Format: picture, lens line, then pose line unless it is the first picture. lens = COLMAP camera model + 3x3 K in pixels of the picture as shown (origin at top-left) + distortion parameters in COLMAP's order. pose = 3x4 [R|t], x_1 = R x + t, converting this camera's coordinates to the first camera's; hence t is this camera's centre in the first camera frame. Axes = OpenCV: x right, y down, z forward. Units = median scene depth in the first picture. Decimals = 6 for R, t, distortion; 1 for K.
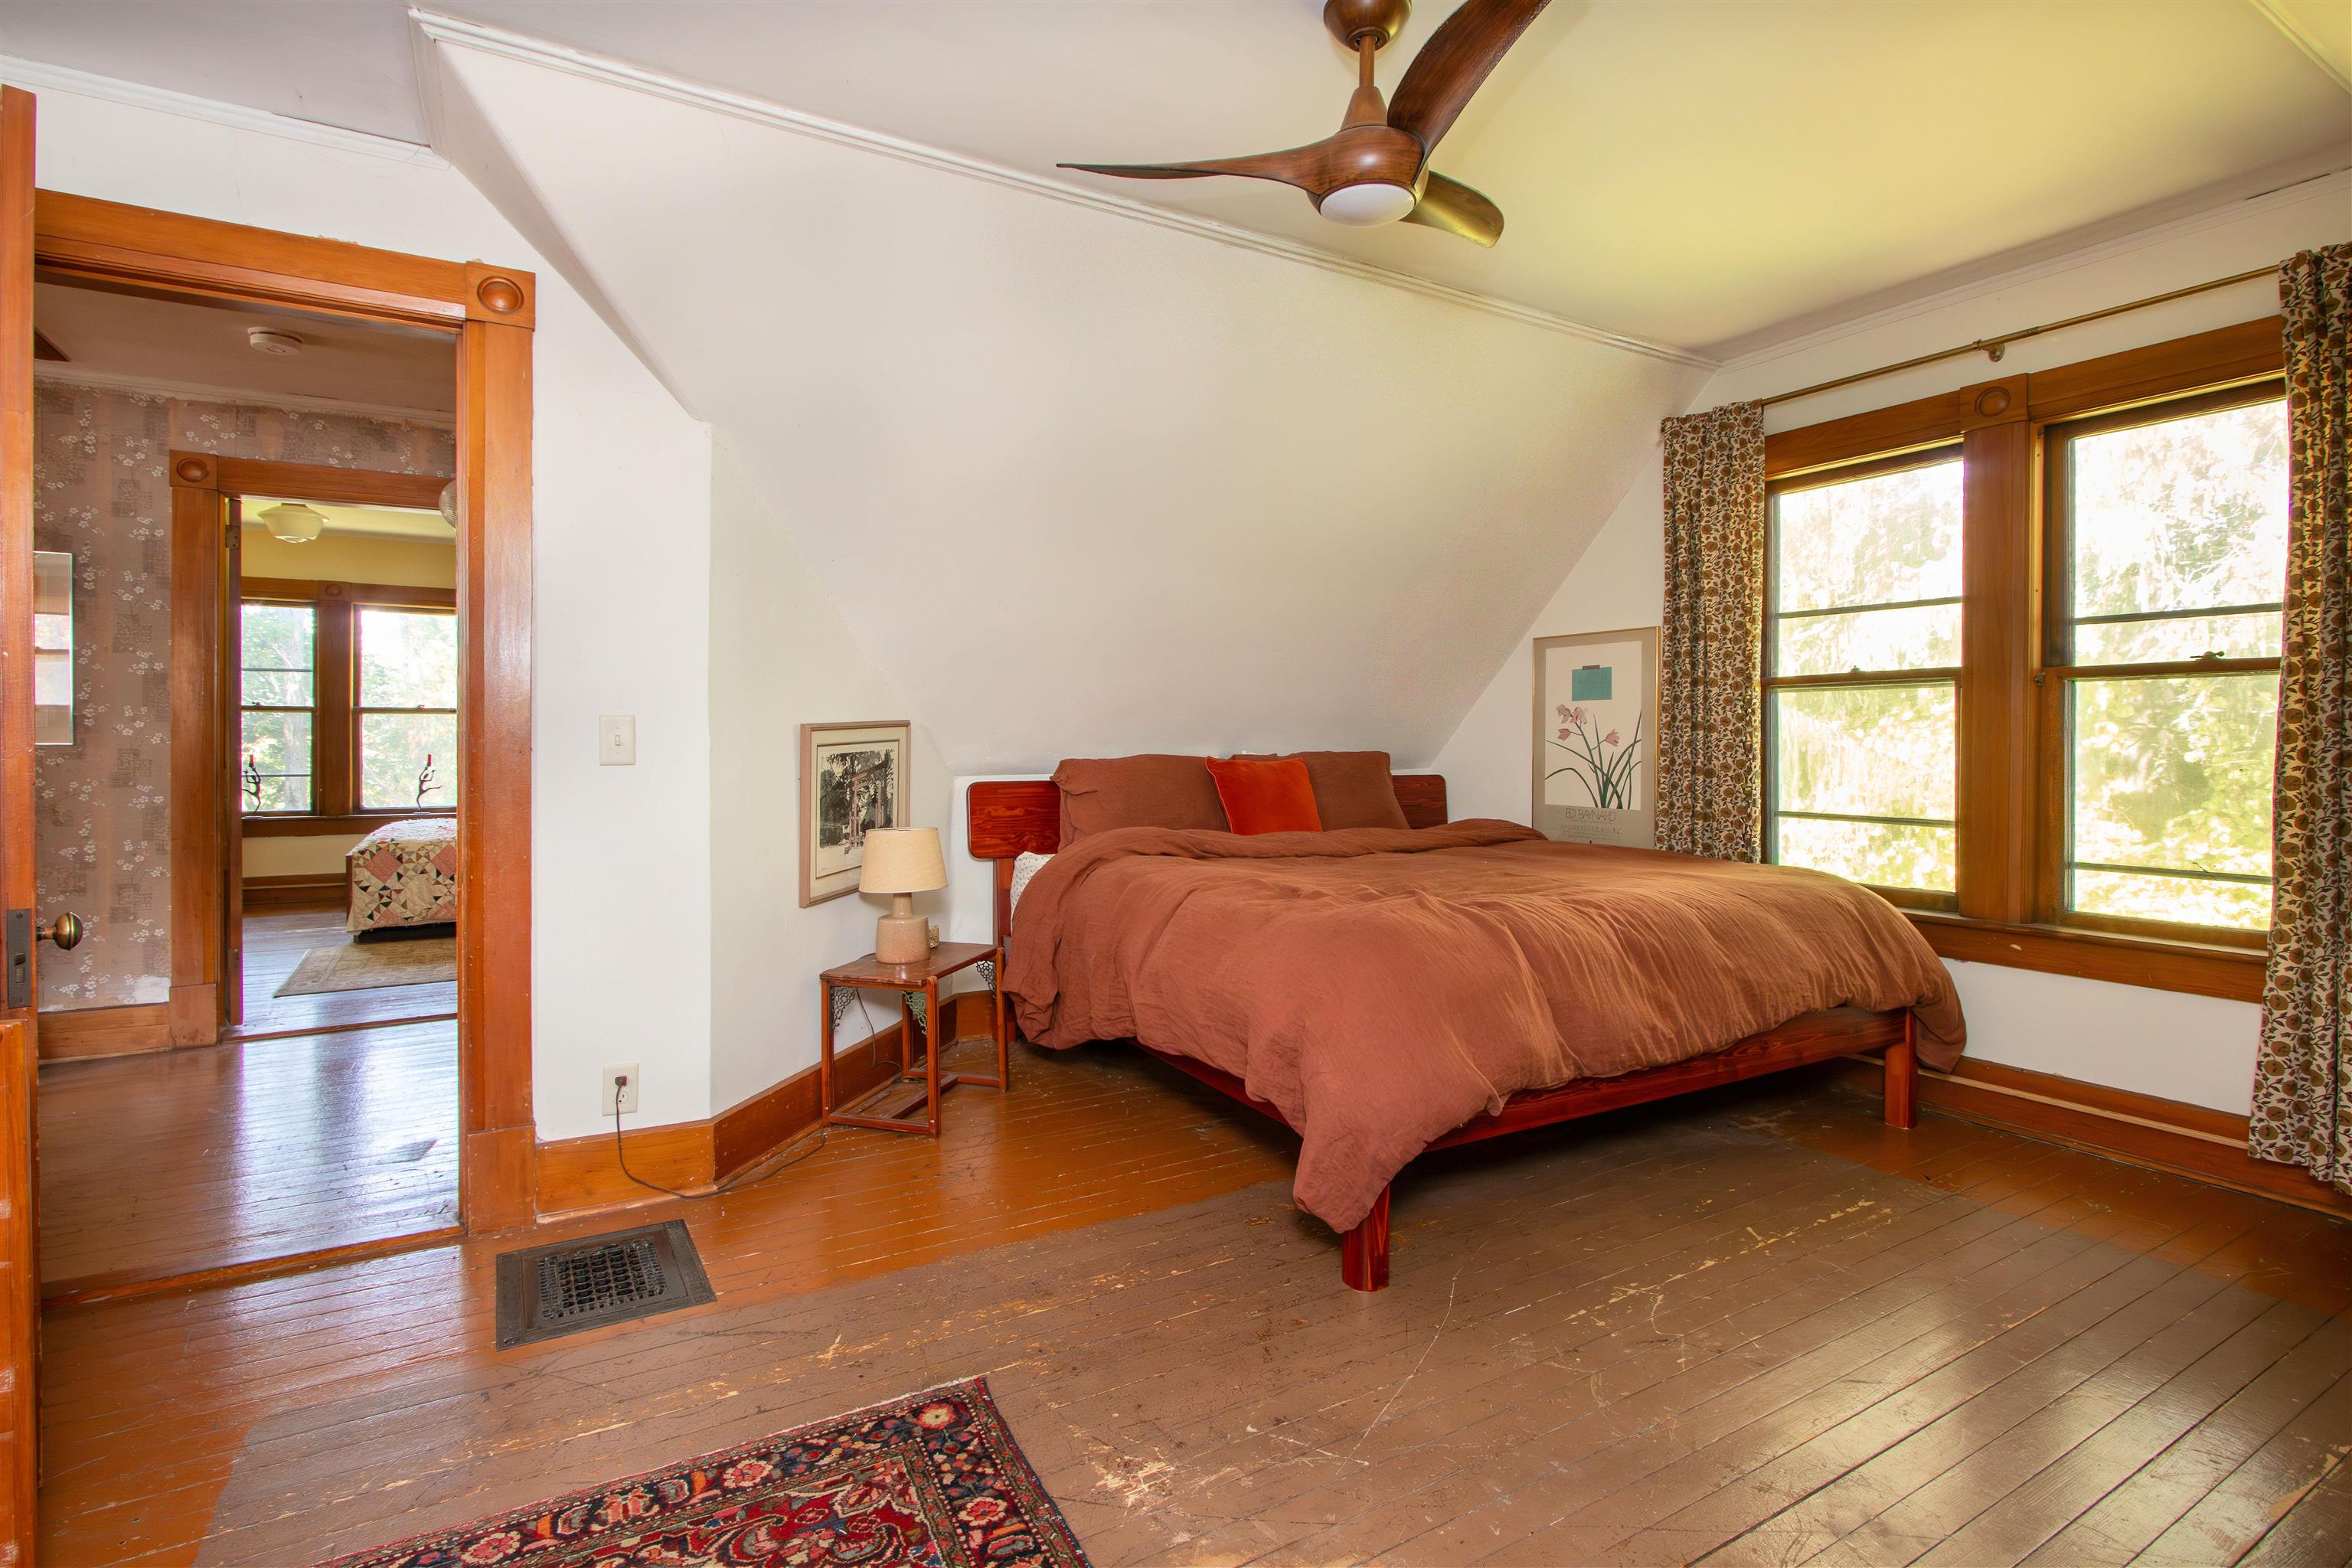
lens RADIAL K [[1028.4, 0, 1180.5], [0, 1028.4, 741.4], [0, 0, 1]] dist [-0.017374, 0.000265]
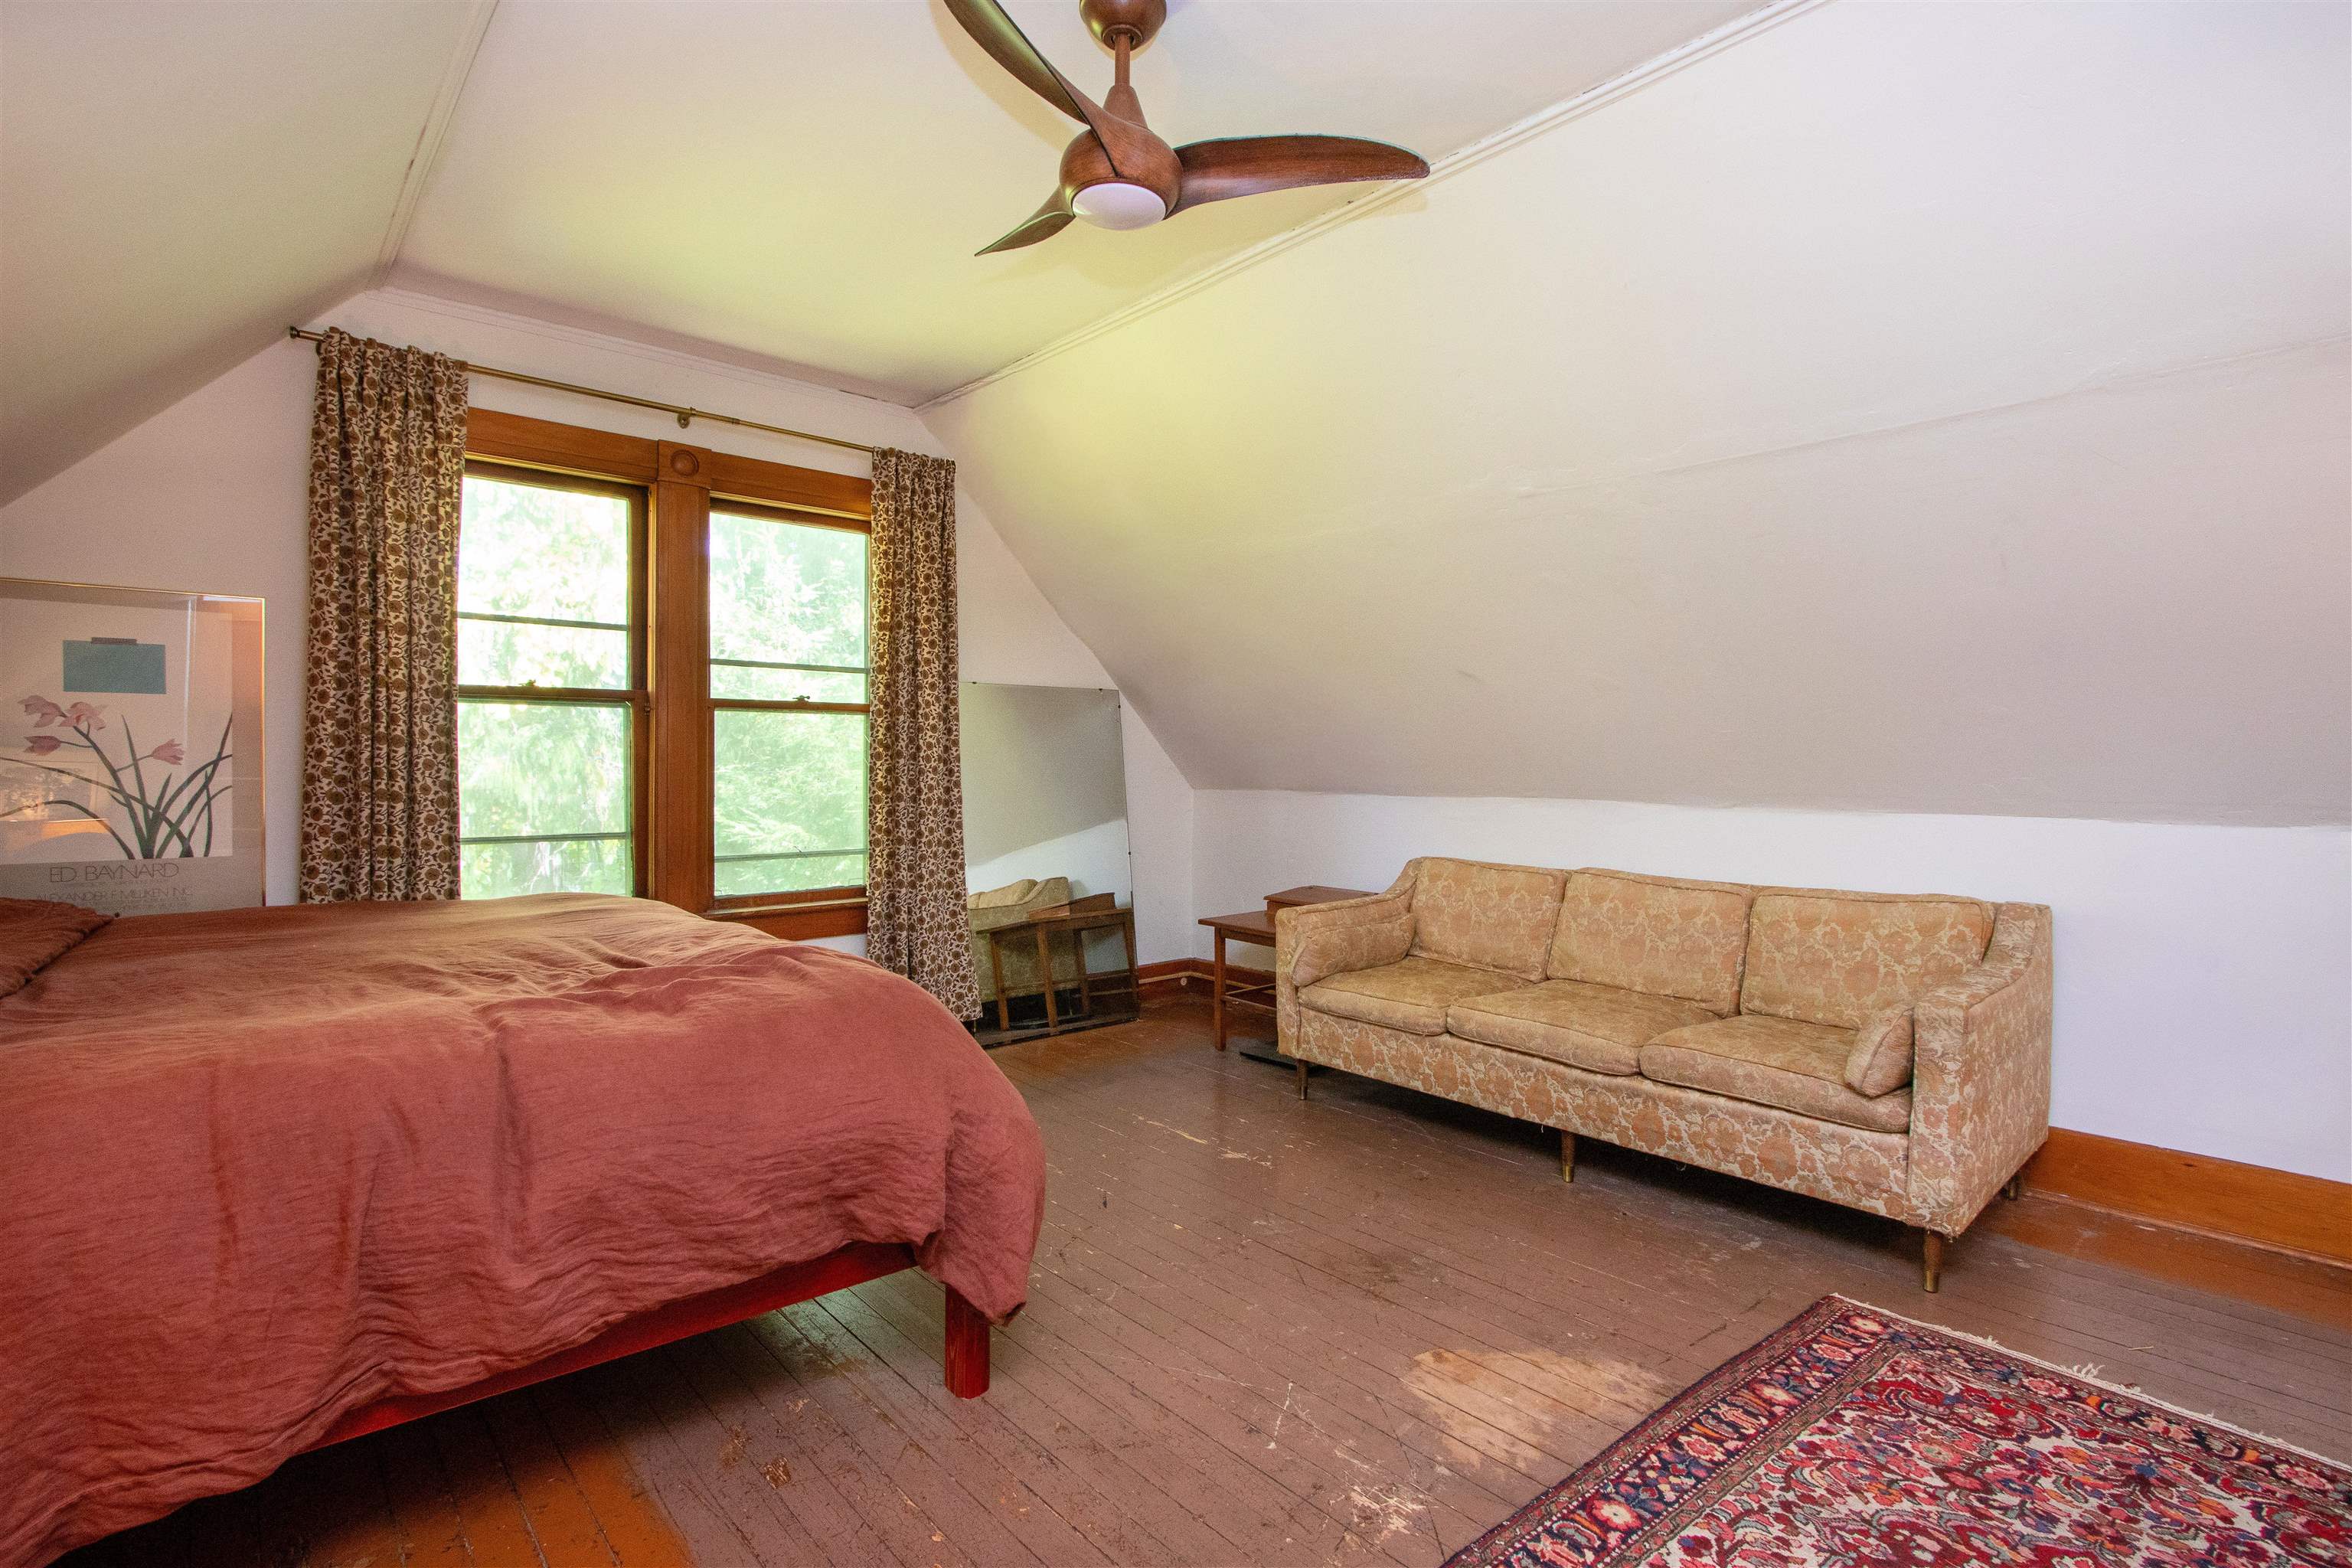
lens RADIAL K [[1074.3, 0, 1177.6], [0, 1074.3, 758.7], [0, 0, 1]] dist [-0.019494, 0.003686]
pose [[-0.132849, 0.002159, 0.991134, -0.434934], [-0.001721, 0.999996, -0.002409, 0.001797], [-0.991135, -0.002026, -0.132844, 0.560918]]
